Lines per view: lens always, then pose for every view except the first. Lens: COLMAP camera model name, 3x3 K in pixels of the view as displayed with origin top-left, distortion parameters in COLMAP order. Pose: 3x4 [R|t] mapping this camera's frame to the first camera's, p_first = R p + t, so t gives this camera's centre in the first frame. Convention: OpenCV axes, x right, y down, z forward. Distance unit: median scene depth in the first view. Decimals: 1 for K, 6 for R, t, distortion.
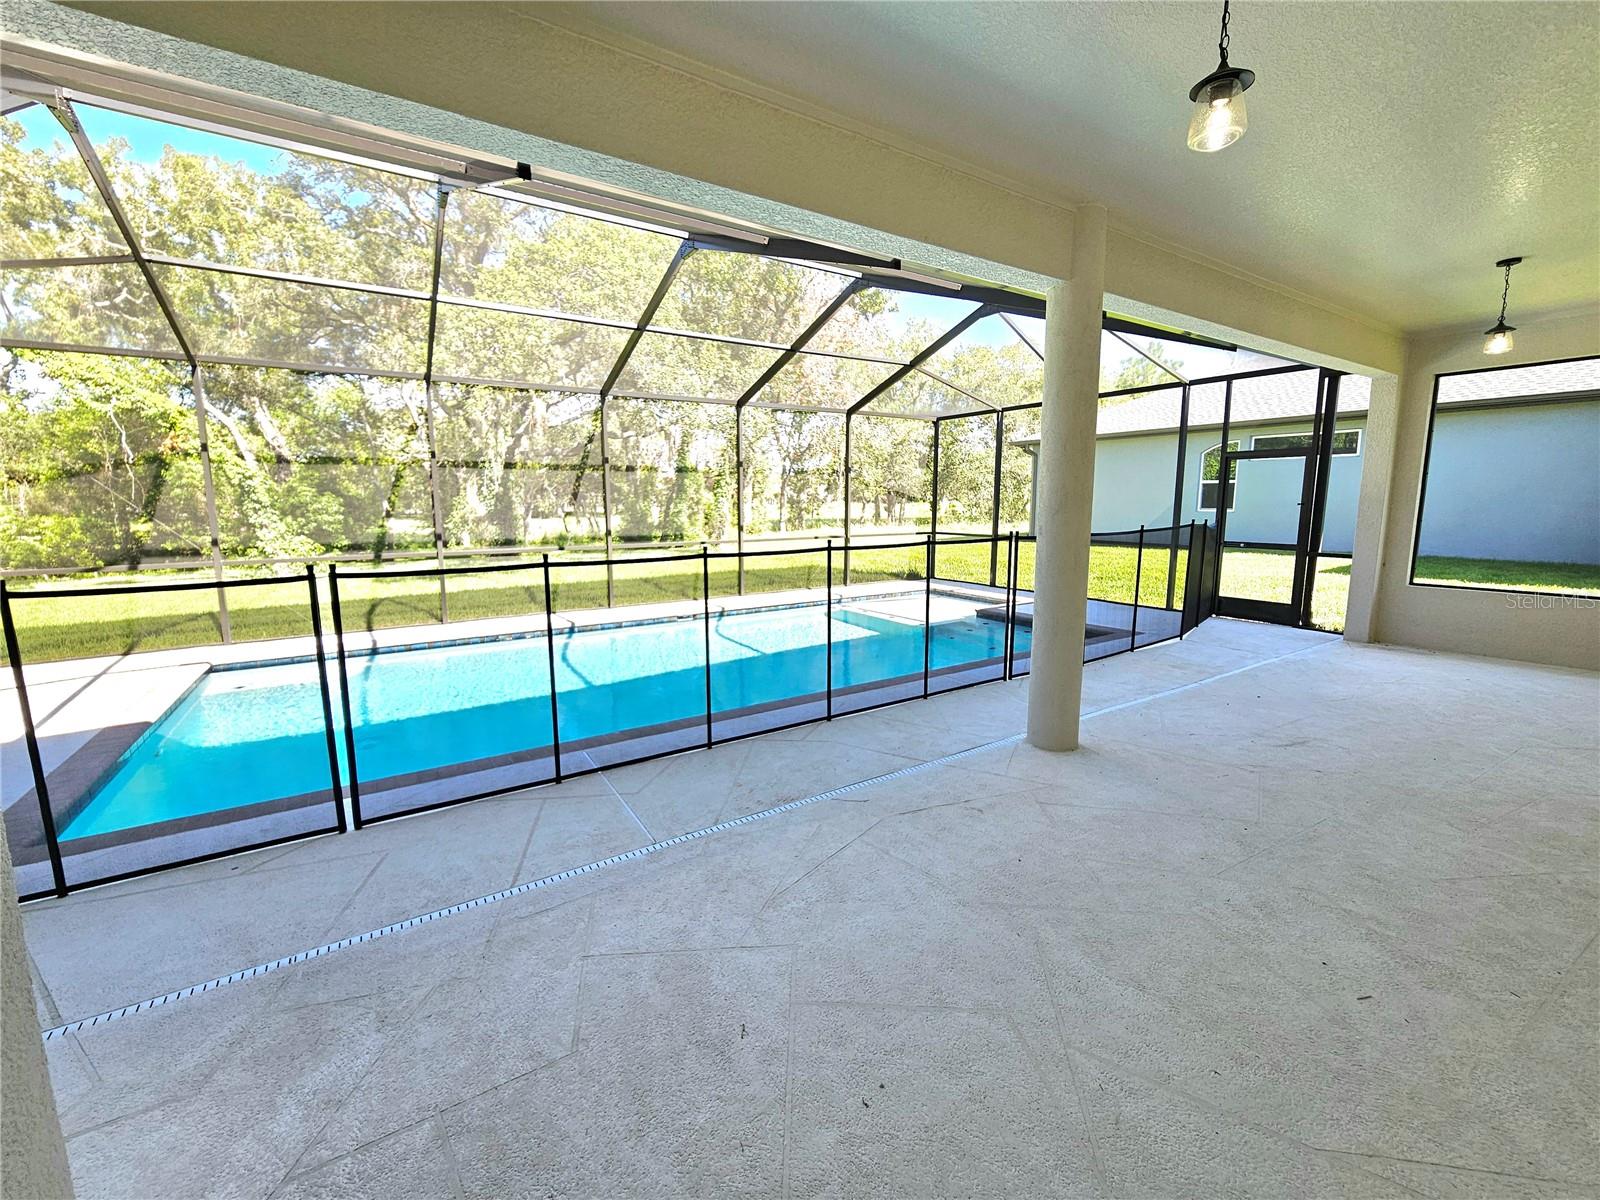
lens RADIAL K [[655.2, 0, 804.2], [0, 655.2, 600.5], [0, 0, 1]] dist [-0.001633, -0.000541]
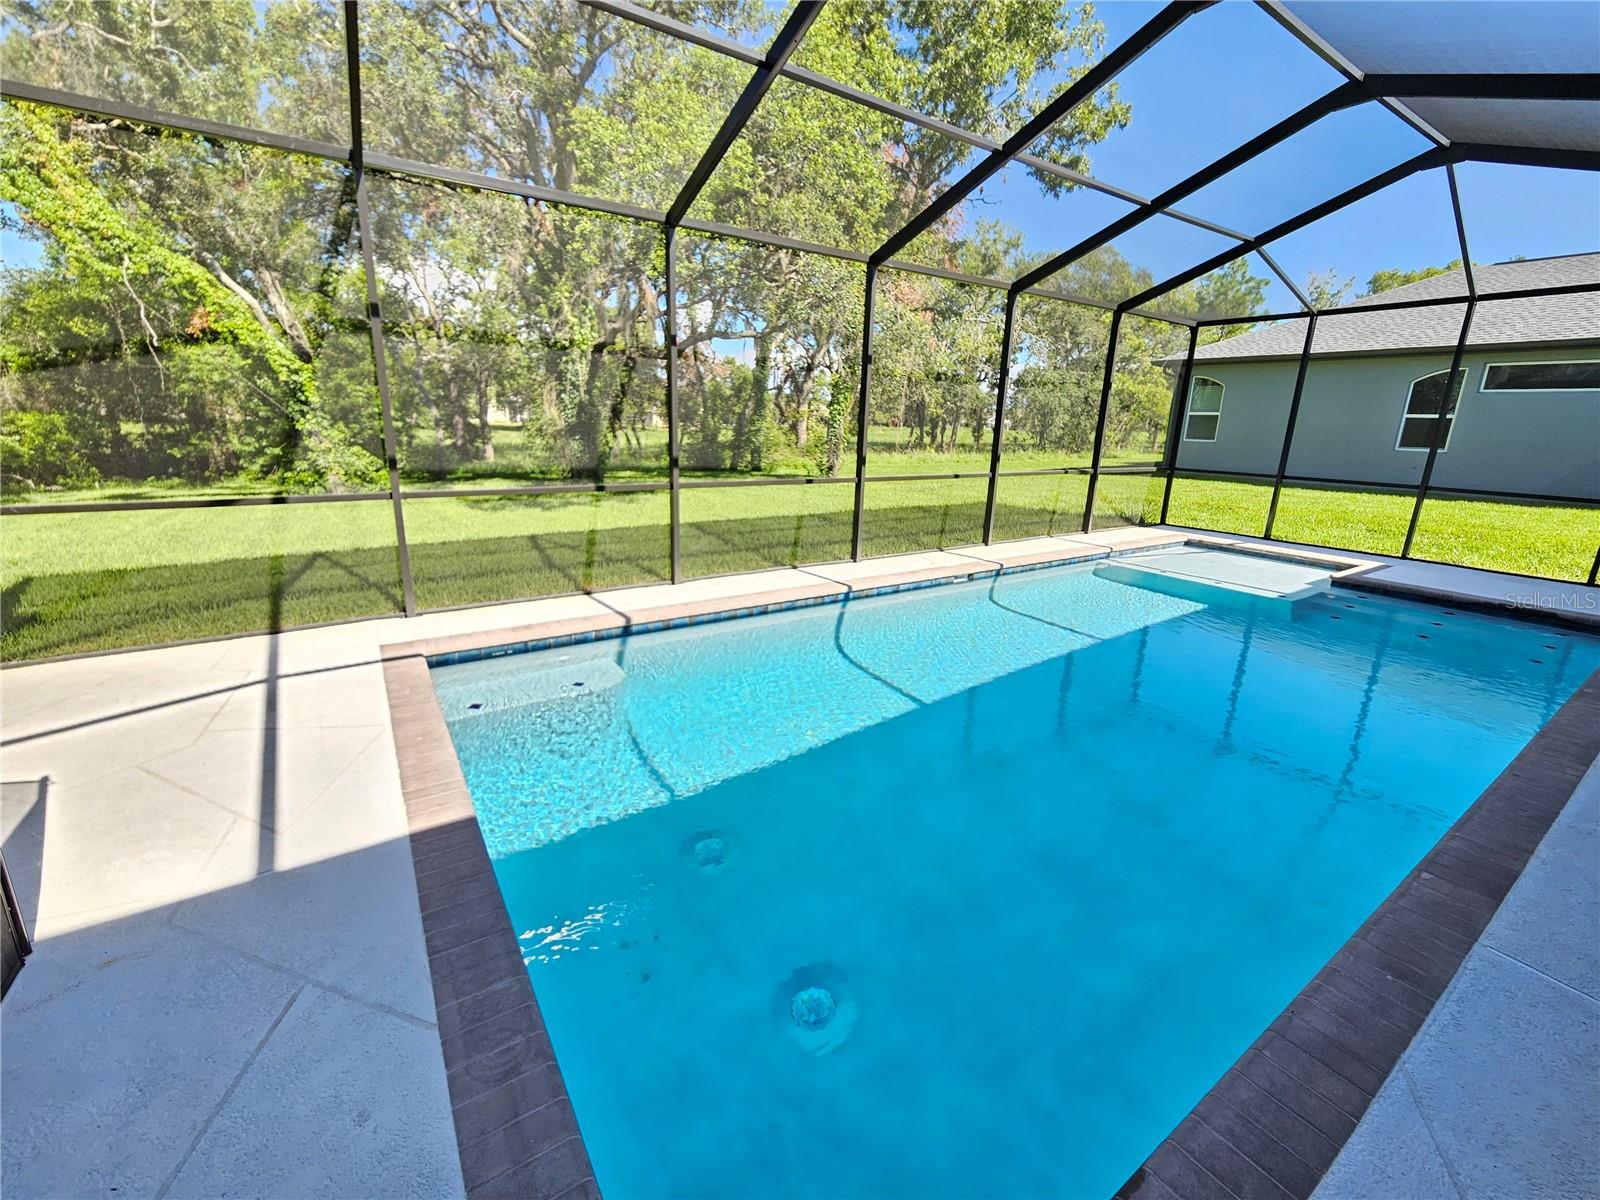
lens RADIAL K [[655.2, 0, 797.9], [0, 655.2, 594.3], [0, 0, 1]] dist [-0.001633, -0.000541]
pose [[0.999337, 0.025439, 0.026029, -0.225230], [-0.028108, 0.993762, 0.107923, -0.018373], [-0.023121, -0.108583, 0.993818, 0.143926]]
